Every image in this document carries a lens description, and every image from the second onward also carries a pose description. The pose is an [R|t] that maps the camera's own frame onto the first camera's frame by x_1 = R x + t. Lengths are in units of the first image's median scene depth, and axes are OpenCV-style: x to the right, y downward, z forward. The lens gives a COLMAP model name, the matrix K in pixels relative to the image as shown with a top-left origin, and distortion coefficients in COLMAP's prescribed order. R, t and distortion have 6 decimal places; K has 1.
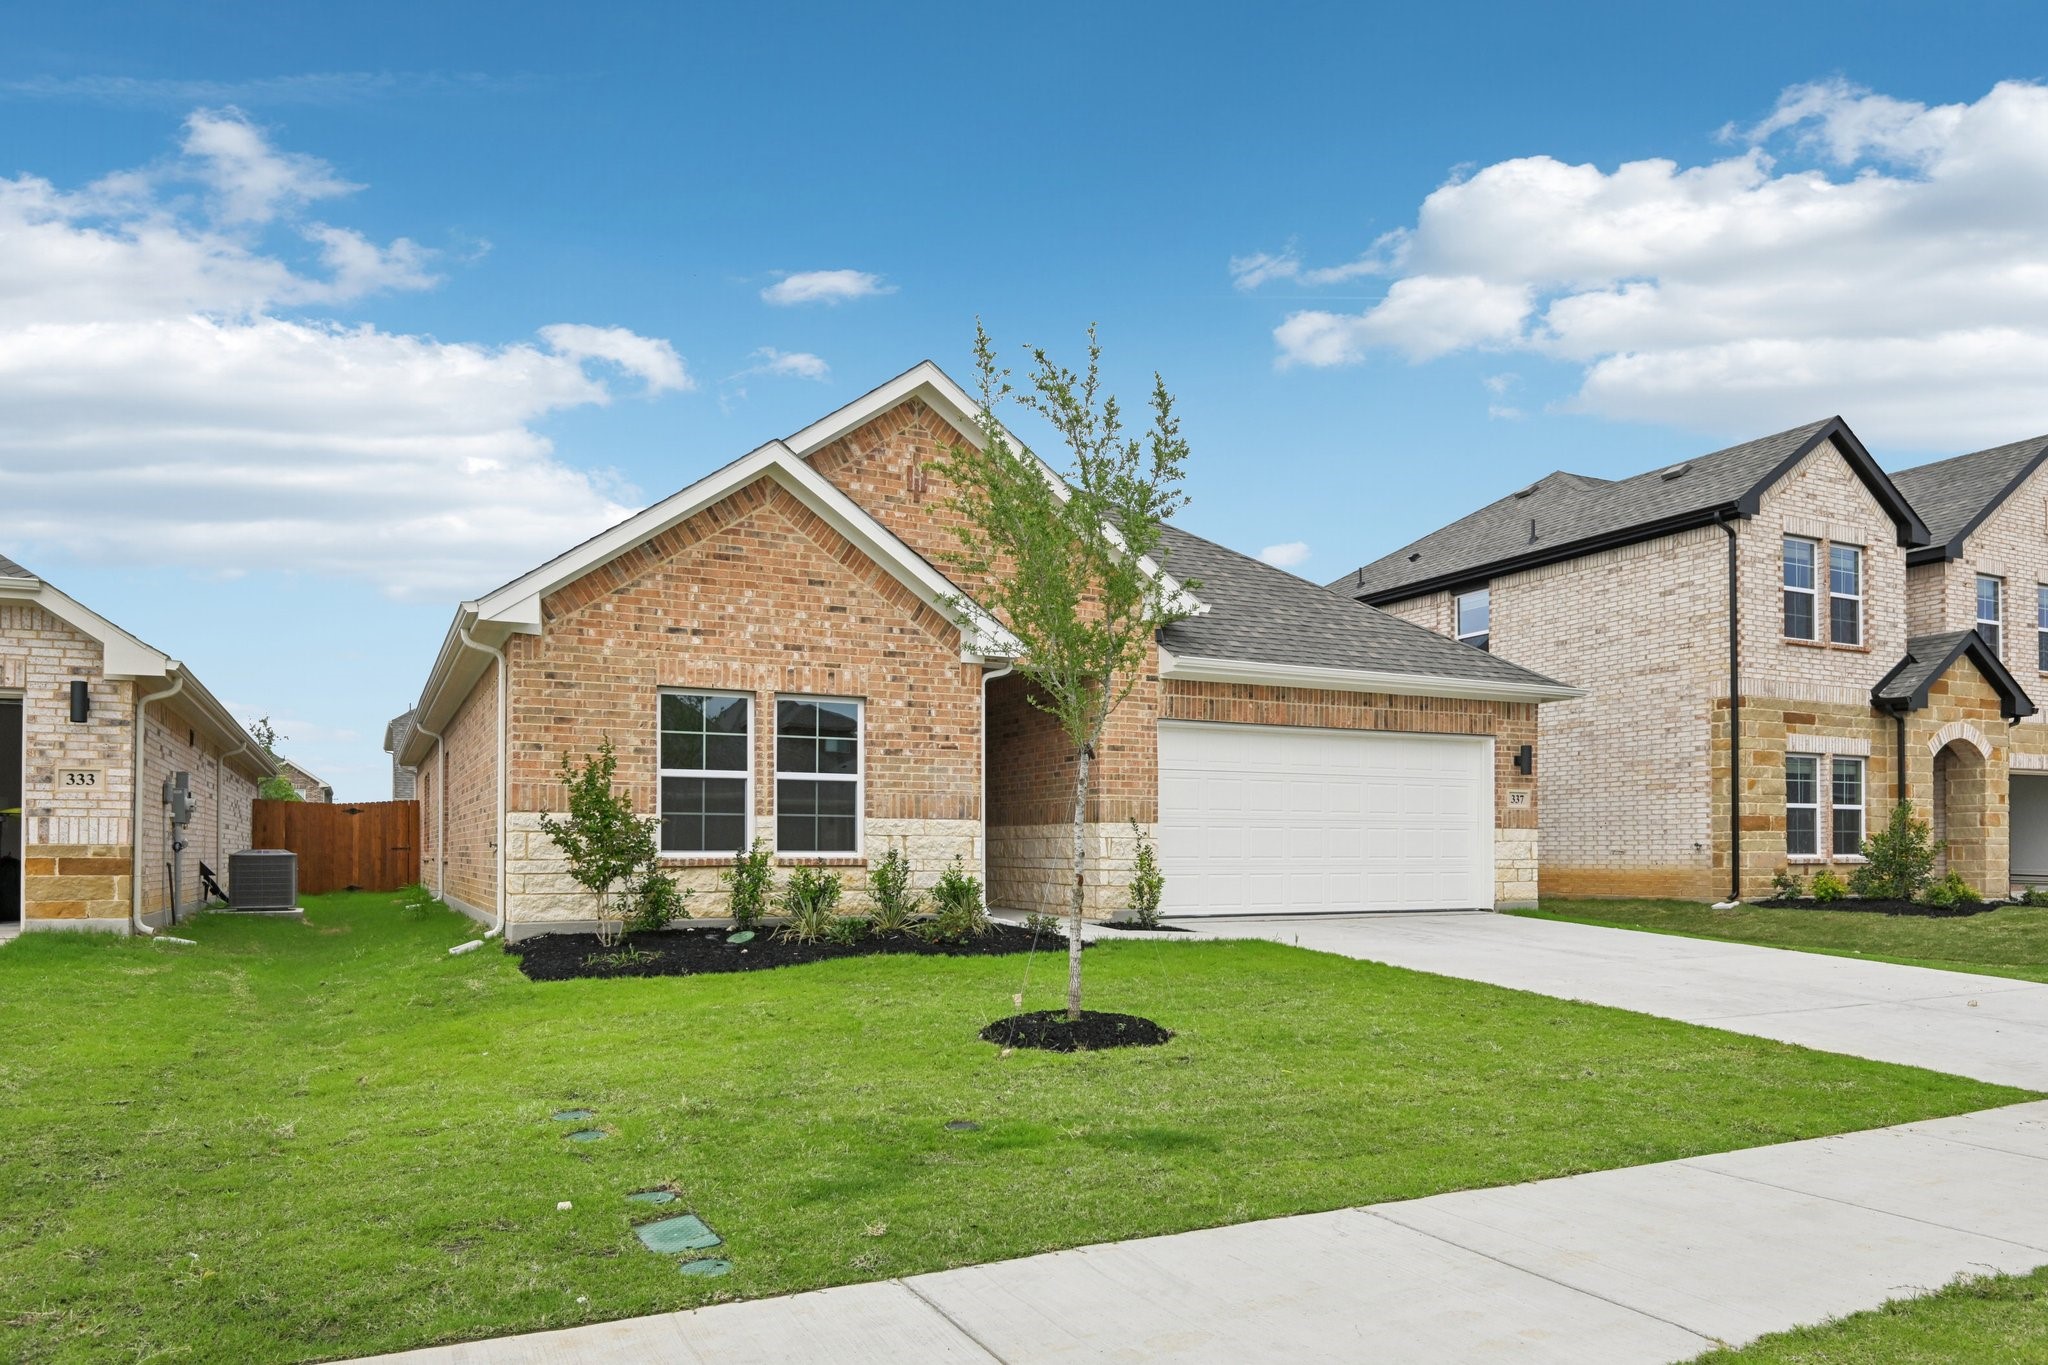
lens RADIAL K [[1362.1, 0, 1026.6], [0, 1362.1, 825.2], [0, 0, 1]] dist [-0.006510, -0.001936]
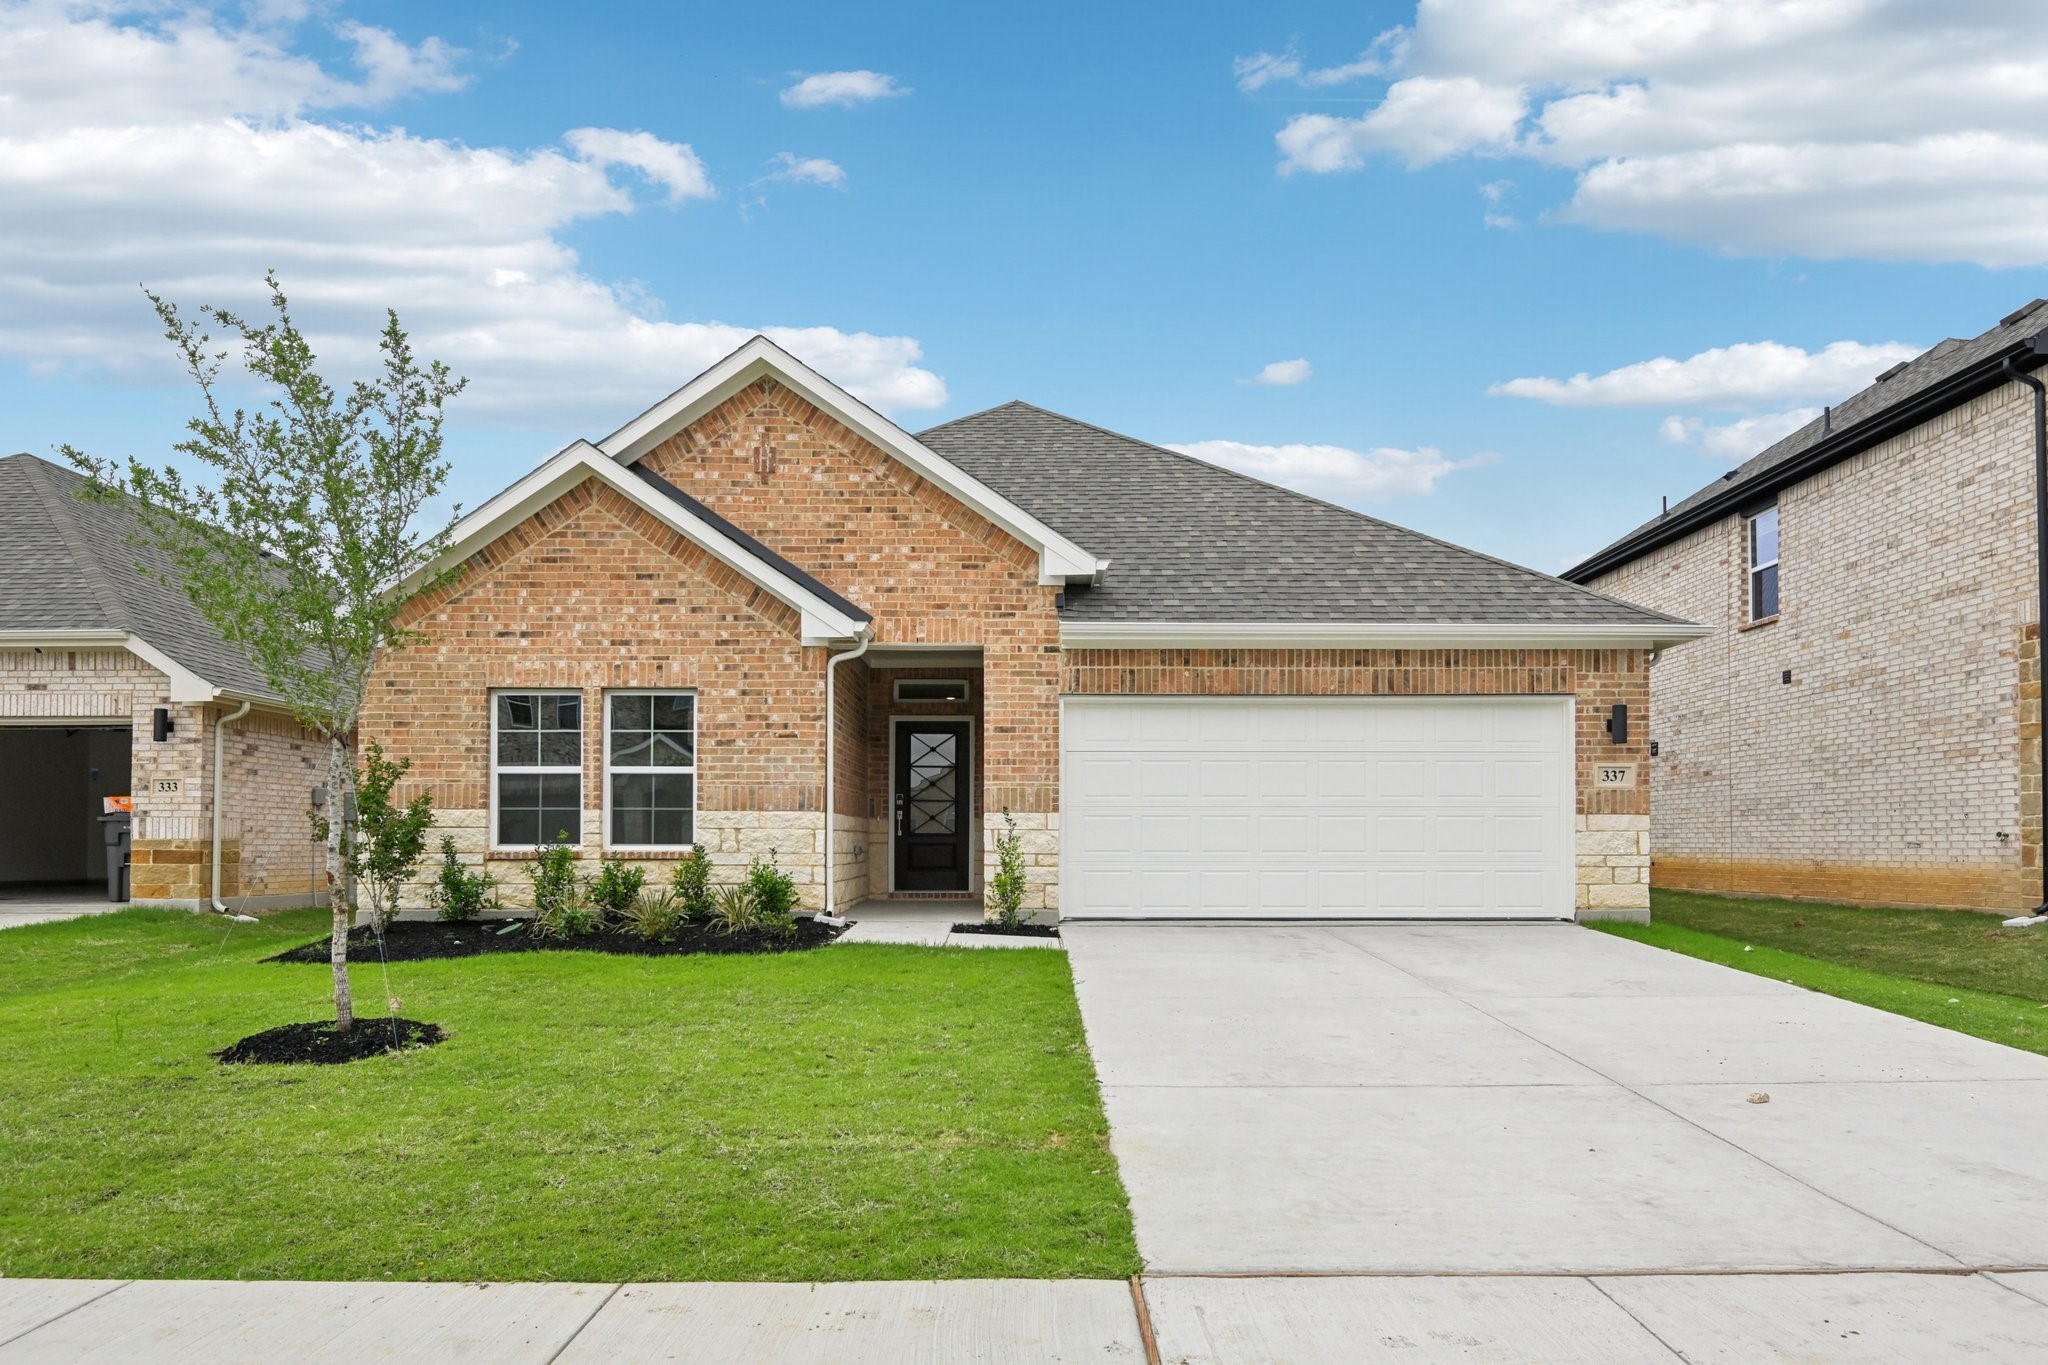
lens RADIAL K [[1315.3, 0, 1029.7], [0, 1315.3, 812.9], [0, 0, 1]] dist [-0.001441, -0.014977]
pose [[0.895764, -0.010583, -0.444404, 0.522385], [0.009101, 0.999944, -0.005468, 0.003724], [0.444437, 0.000854, 0.895810, 0.256875]]
